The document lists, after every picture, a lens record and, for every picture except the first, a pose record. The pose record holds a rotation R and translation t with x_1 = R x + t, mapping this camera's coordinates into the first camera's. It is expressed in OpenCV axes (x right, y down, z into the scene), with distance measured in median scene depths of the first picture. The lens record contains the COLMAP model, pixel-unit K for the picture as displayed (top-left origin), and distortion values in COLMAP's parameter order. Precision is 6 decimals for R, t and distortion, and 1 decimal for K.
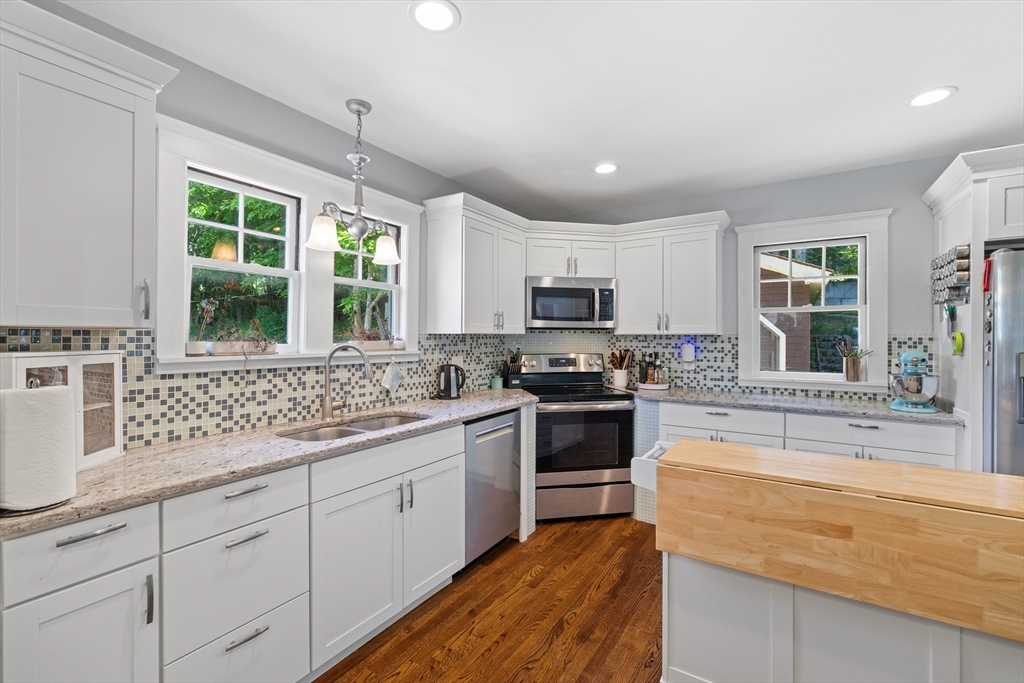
lens RADIAL K [[440.4, 0, 510.4], [0, 440.4, 339.7], [0, 0, 1]] dist [-0.001387, 0.001295]
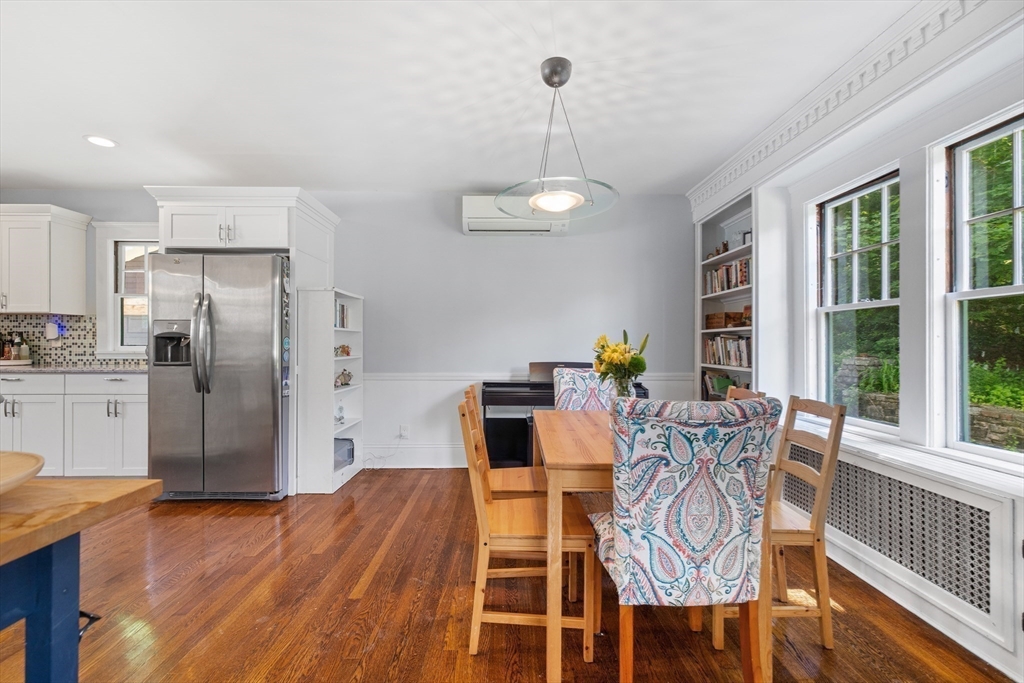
lens RADIAL K [[440.4, 0, 506.0], [0, 440.4, 343.4], [0, 0, 1]] dist [-0.001387, 0.001295]
pose [[0.835015, -0.002426, 0.550222, 0.879364], [0.002799, 0.999996, 0.000161, 0.074481], [-0.550220, 0.001406, 0.835019, -0.637553]]
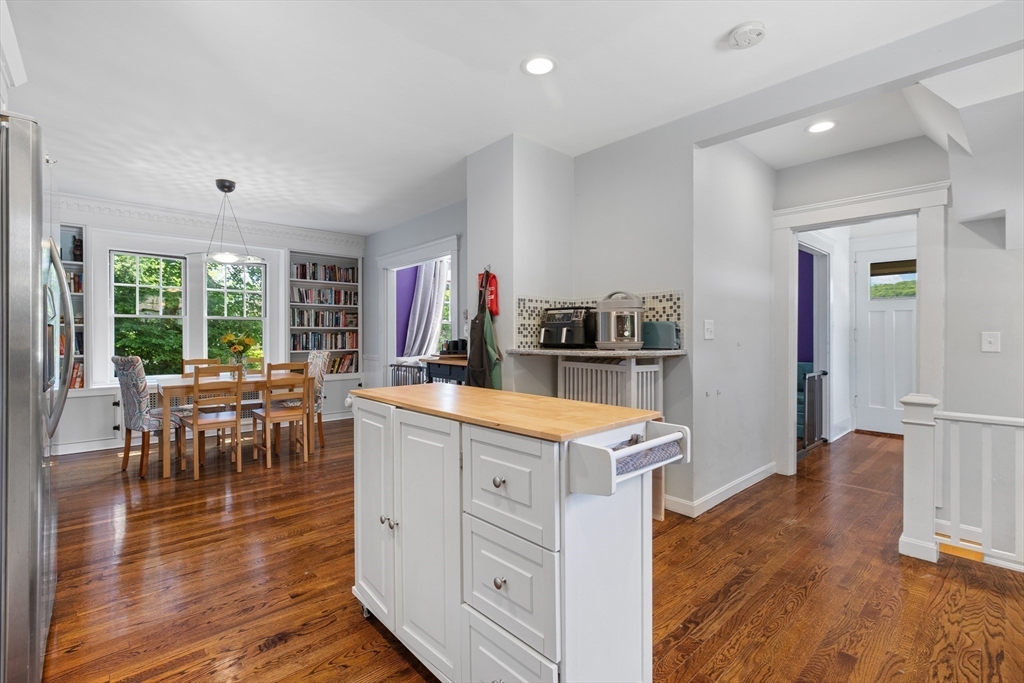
lens RADIAL K [[454.8, 0, 504.3], [0, 454.8, 336.4], [0, 0, 1]] dist [0.002591, 0.000354]
pose [[-0.962917, -0.004520, 0.269760, 0.205900], [-0.003210, 0.999981, 0.005298, 0.064932], [-0.269779, 0.004236, -0.962913, 0.965087]]
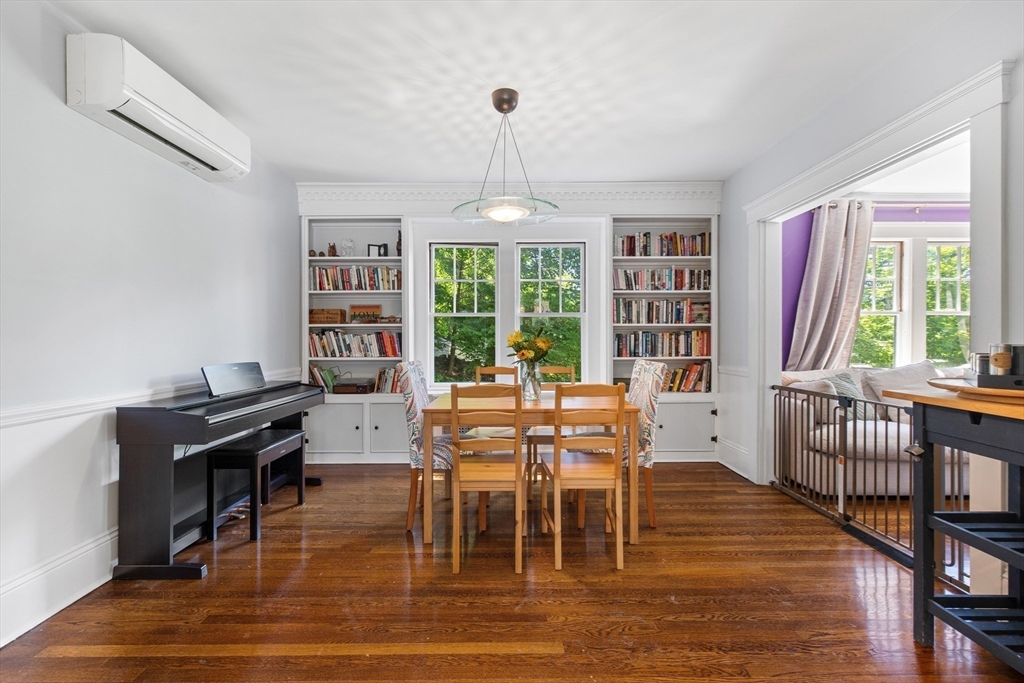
lens RADIAL K [[440.4, 0, 511.9], [0, 440.4, 341.6], [0, 0, 1]] dist [-0.001387, 0.001295]
pose [[-0.551020, -0.008388, 0.834450, 0.646832], [0.001933, 0.999934, 0.011328, 0.074962], [-0.834490, 0.007855, -0.550967, 0.355100]]
